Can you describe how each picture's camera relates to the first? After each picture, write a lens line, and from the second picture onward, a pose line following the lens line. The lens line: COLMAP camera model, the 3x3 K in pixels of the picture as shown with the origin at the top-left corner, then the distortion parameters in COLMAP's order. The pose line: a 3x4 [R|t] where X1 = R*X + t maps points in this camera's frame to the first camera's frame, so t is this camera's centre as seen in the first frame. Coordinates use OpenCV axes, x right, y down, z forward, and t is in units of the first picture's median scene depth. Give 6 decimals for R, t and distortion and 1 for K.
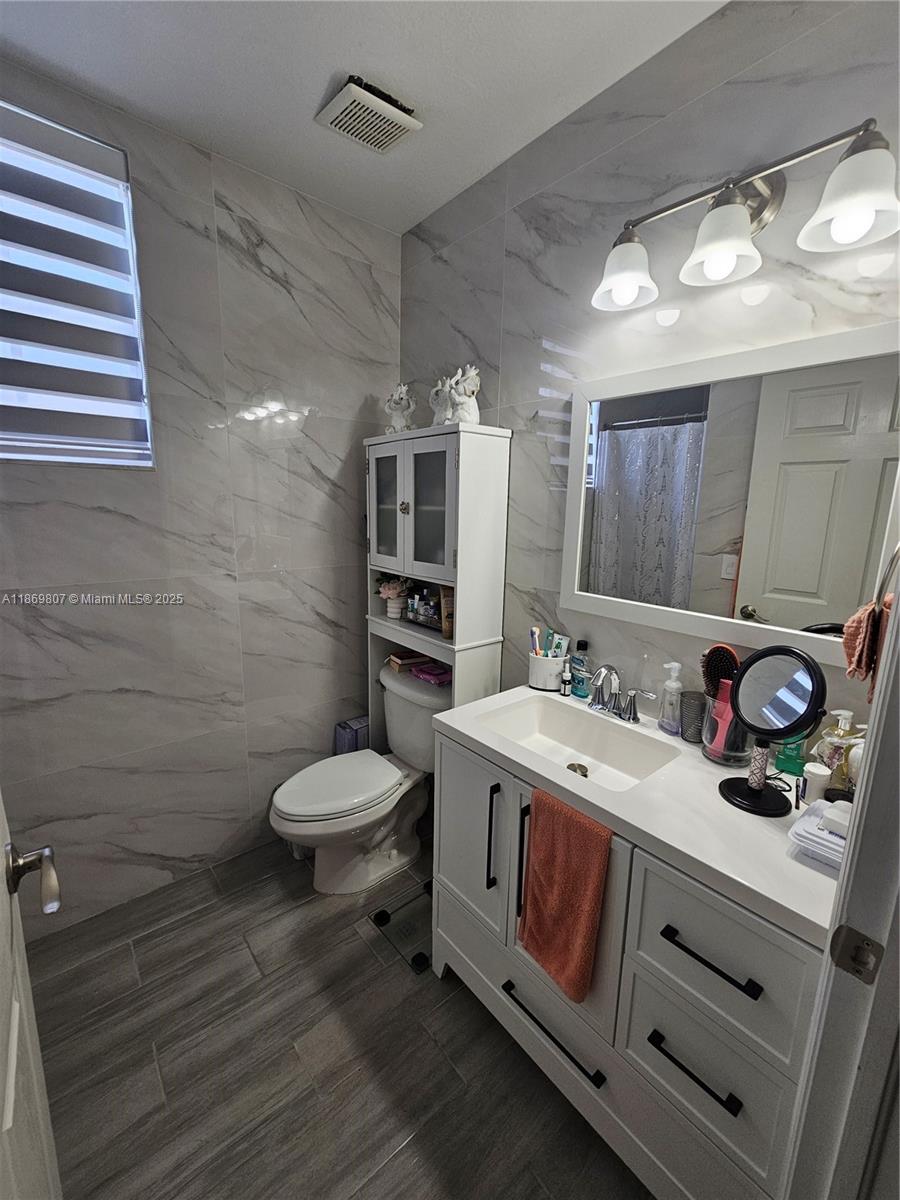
lens RADIAL K [[491.3, 0, 456.1], [0, 491.3, 598.4], [0, 0, 1]] dist [0.004879, 0.000320]
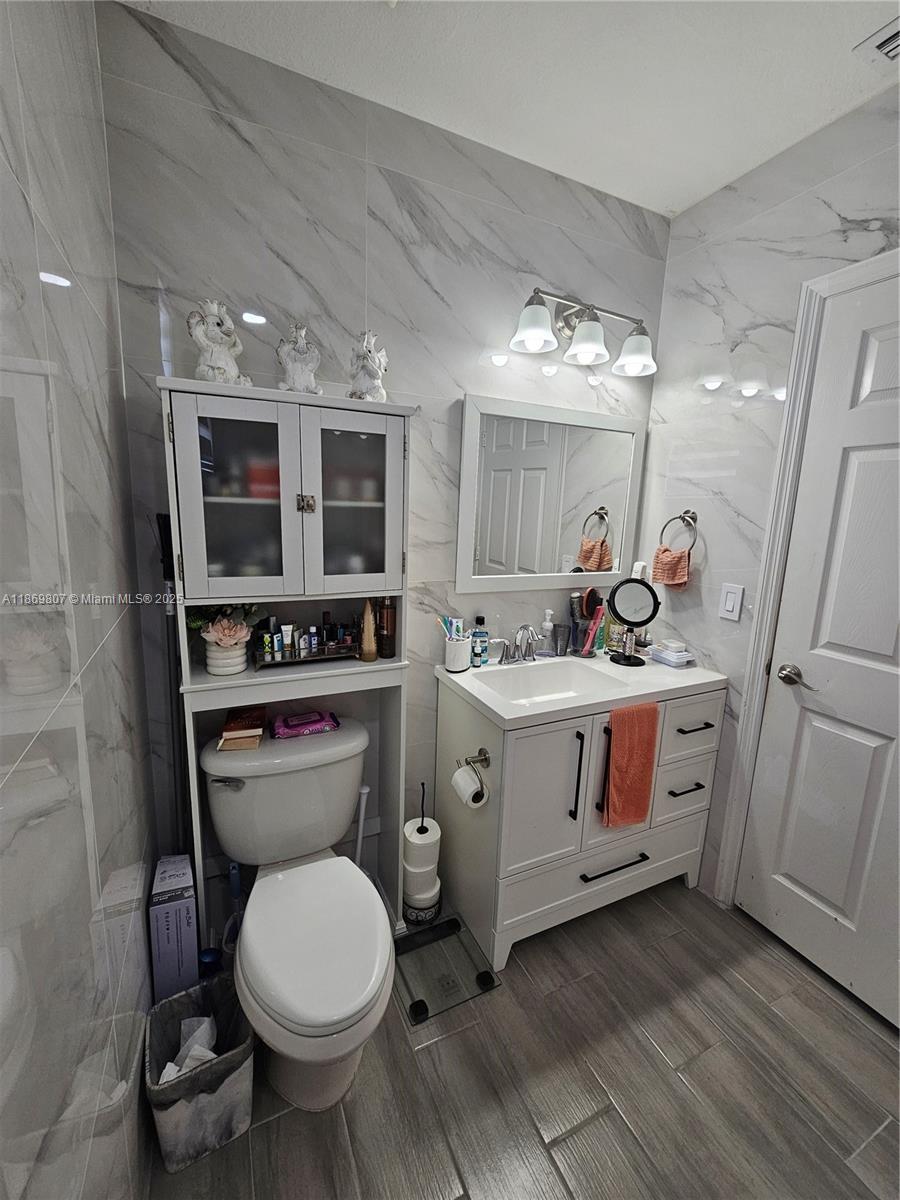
lens RADIAL K [[491.3, 0, 451.9], [0, 491.3, 595.3], [0, 0, 1]] dist [0.004879, 0.000320]
pose [[0.263259, -0.190359, 0.945758, -0.807001], [0.152480, 0.976227, 0.154048, -0.144837], [-0.952599, 0.103655, 0.286027, 0.669583]]
